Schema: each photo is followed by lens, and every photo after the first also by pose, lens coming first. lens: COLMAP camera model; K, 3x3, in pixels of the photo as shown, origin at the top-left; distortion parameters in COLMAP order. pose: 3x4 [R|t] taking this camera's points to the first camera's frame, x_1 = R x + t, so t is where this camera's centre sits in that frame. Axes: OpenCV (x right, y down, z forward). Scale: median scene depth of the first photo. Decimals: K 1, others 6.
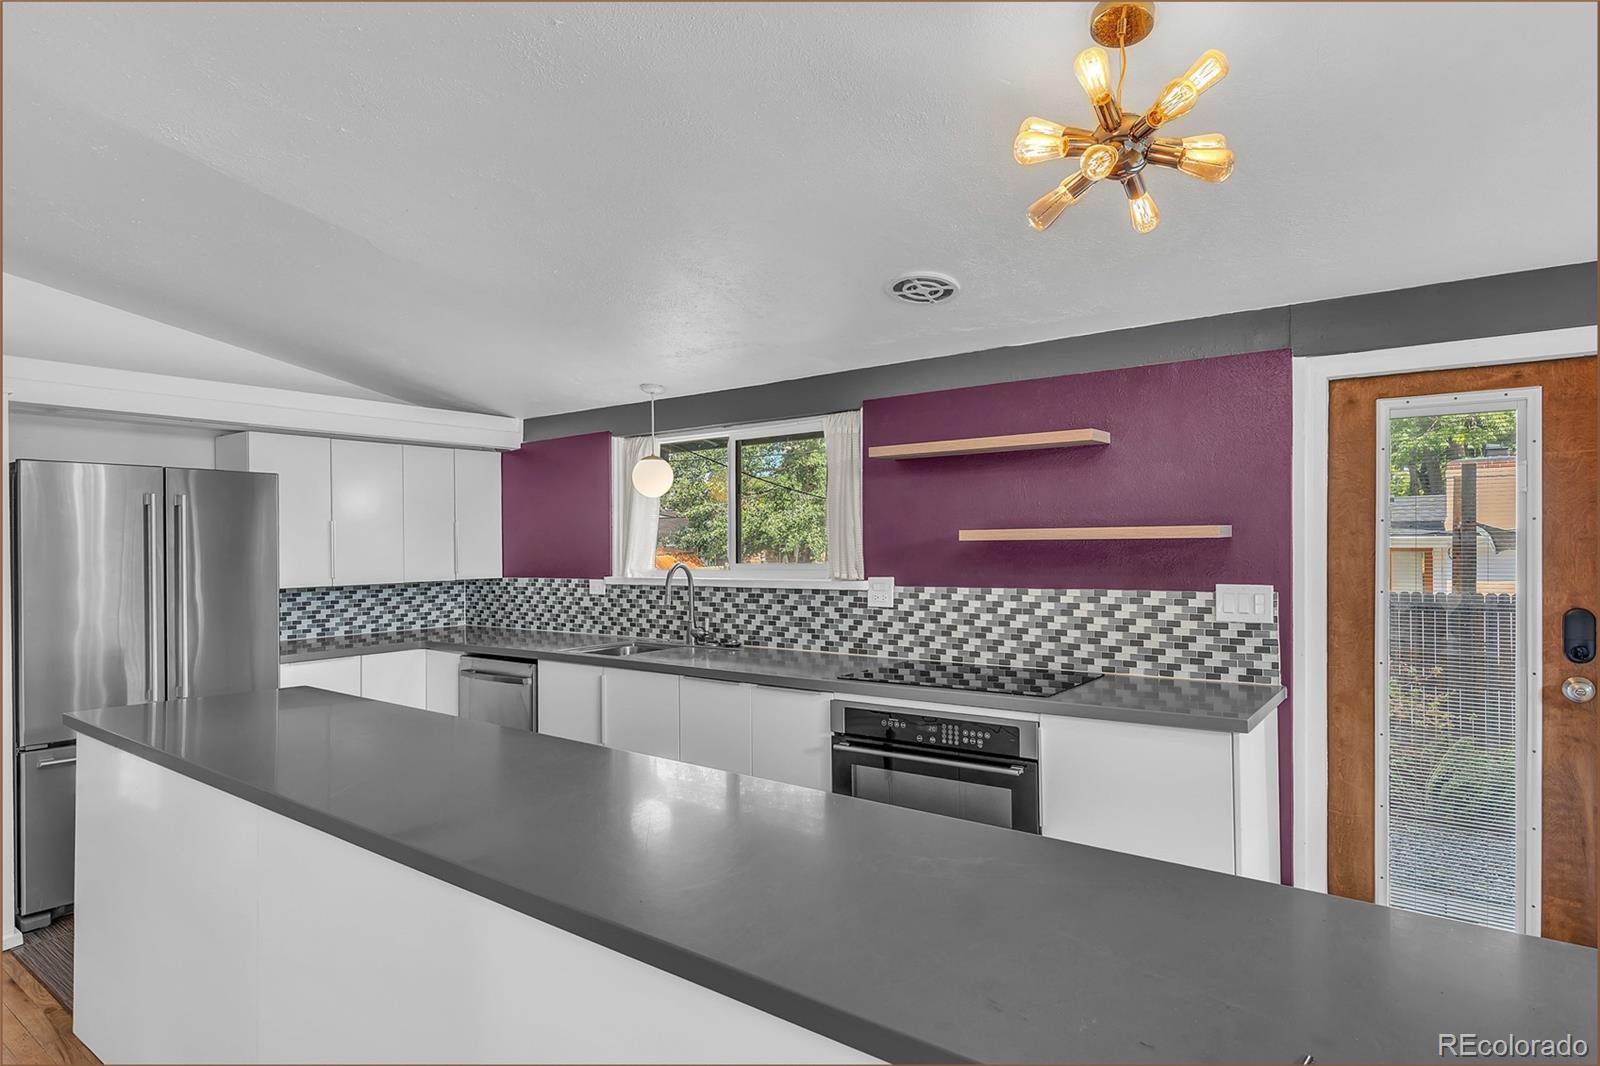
lens RADIAL K [[843.2, 0, 812.4], [0, 843.2, 534.5], [0, 0, 1]] dist [0.002029, -0.000284]
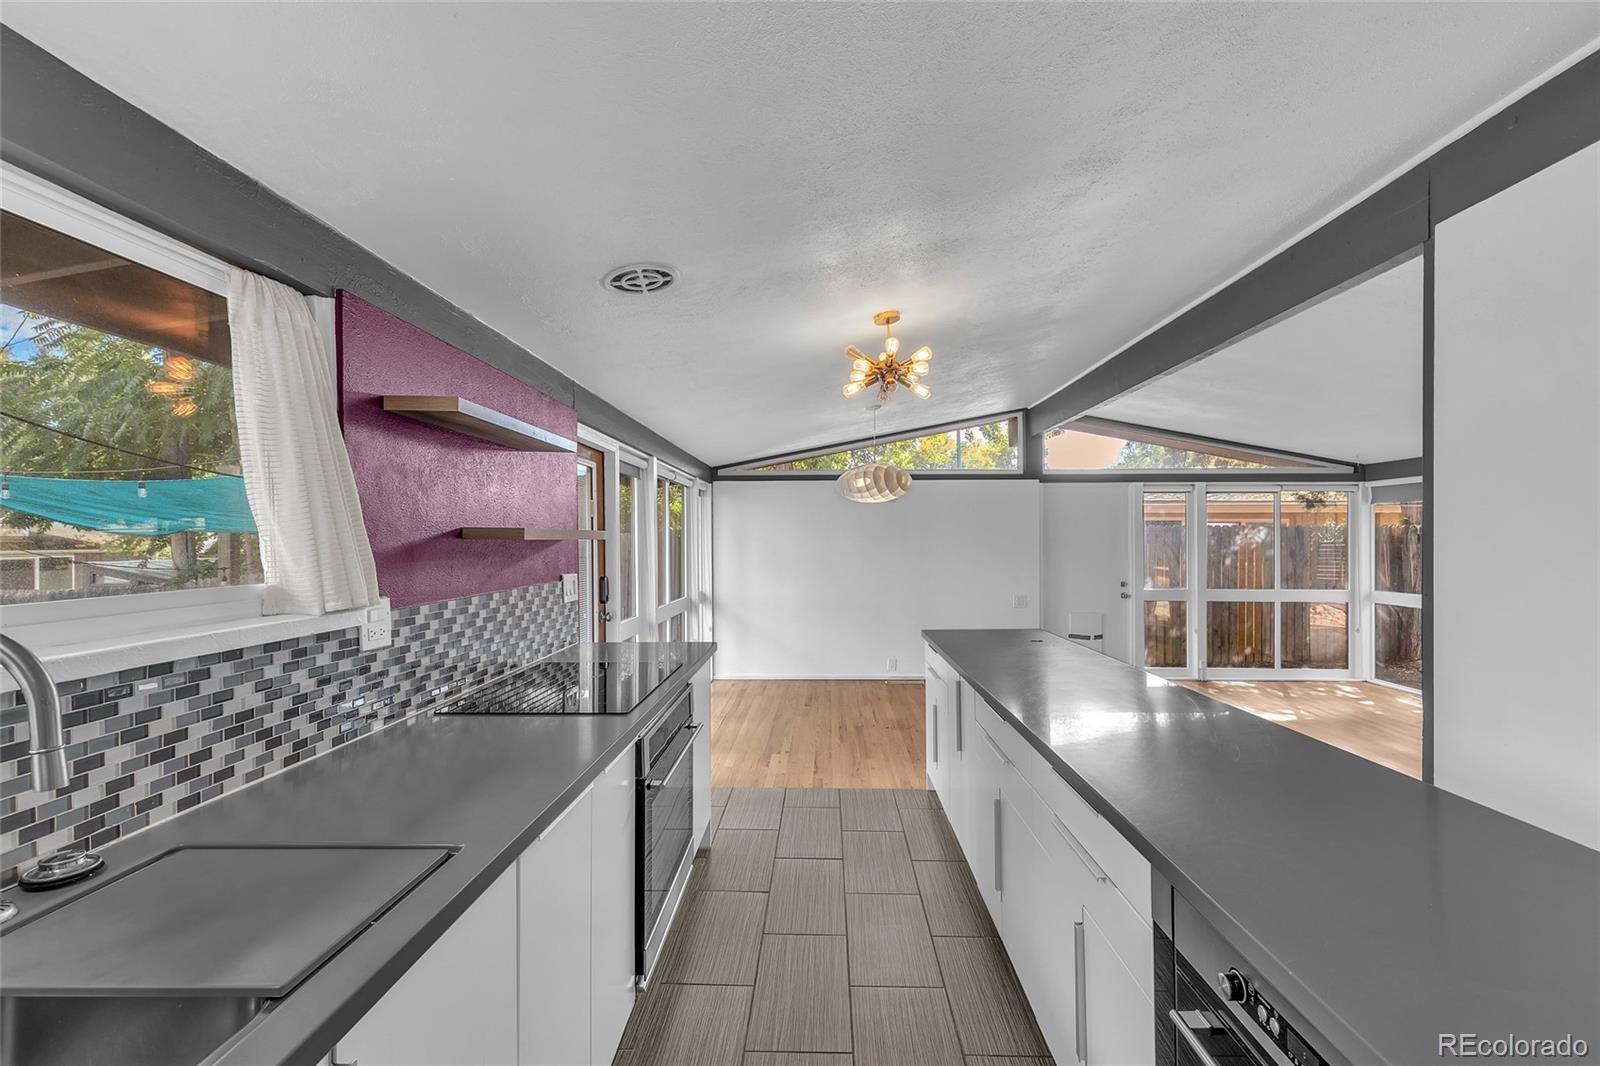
lens RADIAL K [[726.6, 0, 798.7], [0, 726.6, 541.1], [0, 0, 1]] dist [0.013517, -0.002318]
pose [[-0.549150, 0.013253, 0.835619, -0.499518], [0.007248, 0.999912, -0.011096, 0.016427], [-0.835692, -0.000037, -0.549198, 0.989014]]
